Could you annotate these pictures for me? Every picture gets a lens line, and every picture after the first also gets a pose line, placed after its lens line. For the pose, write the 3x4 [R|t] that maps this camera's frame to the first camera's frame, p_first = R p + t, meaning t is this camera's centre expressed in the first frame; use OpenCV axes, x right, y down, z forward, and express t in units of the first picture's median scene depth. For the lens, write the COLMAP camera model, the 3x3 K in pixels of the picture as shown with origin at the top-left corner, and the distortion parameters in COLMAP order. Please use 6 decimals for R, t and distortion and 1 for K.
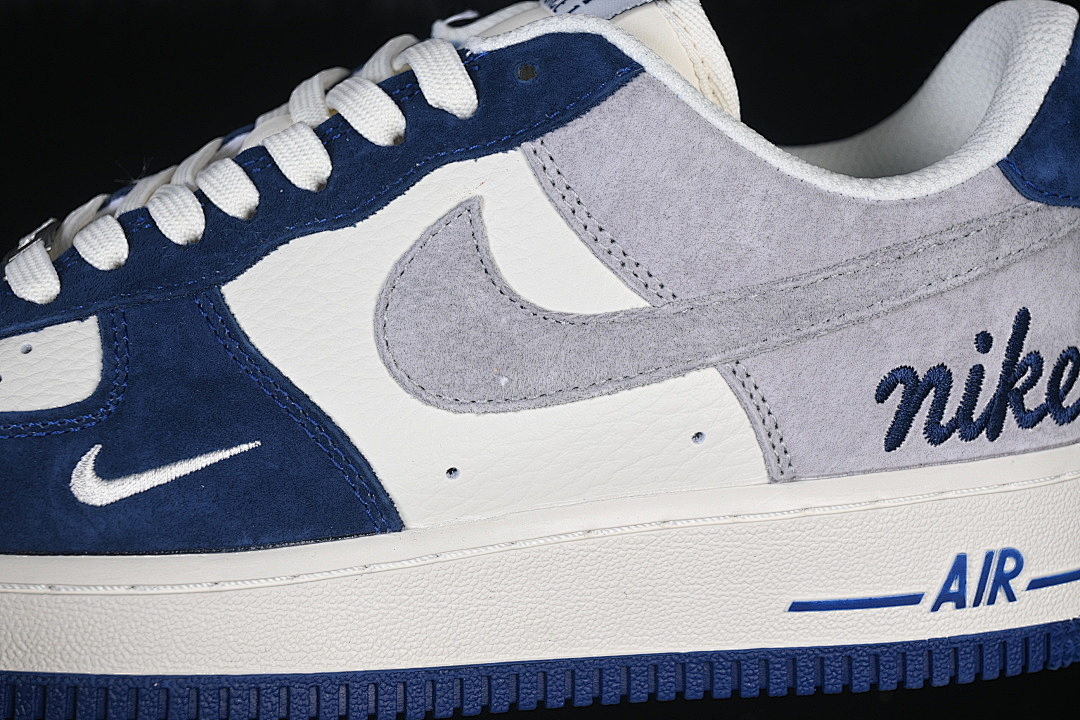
lens RADIAL K [[2330.0, 0, 540.0], [0, 2330.0, 360.0], [0, 0, 1]] dist [0.043390, -0.180681]
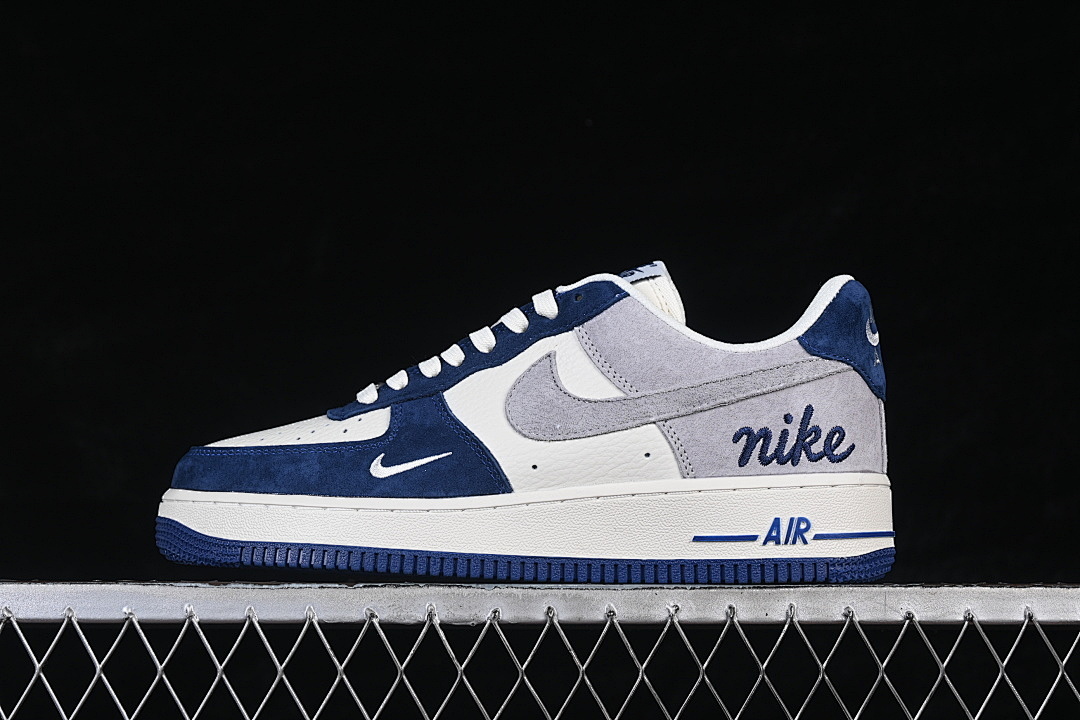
lens RADIAL K [[2330.0, 0, 540.0], [0, 2330.0, 360.0], [0, 0, 1]] dist [0.043390, -0.180681]
pose [[0.968334, -0.016664, -0.249103, 0.508422], [-0.049819, 0.964806, -0.258202, 0.508354], [0.244639, 0.262435, 0.933424, -1.073715]]
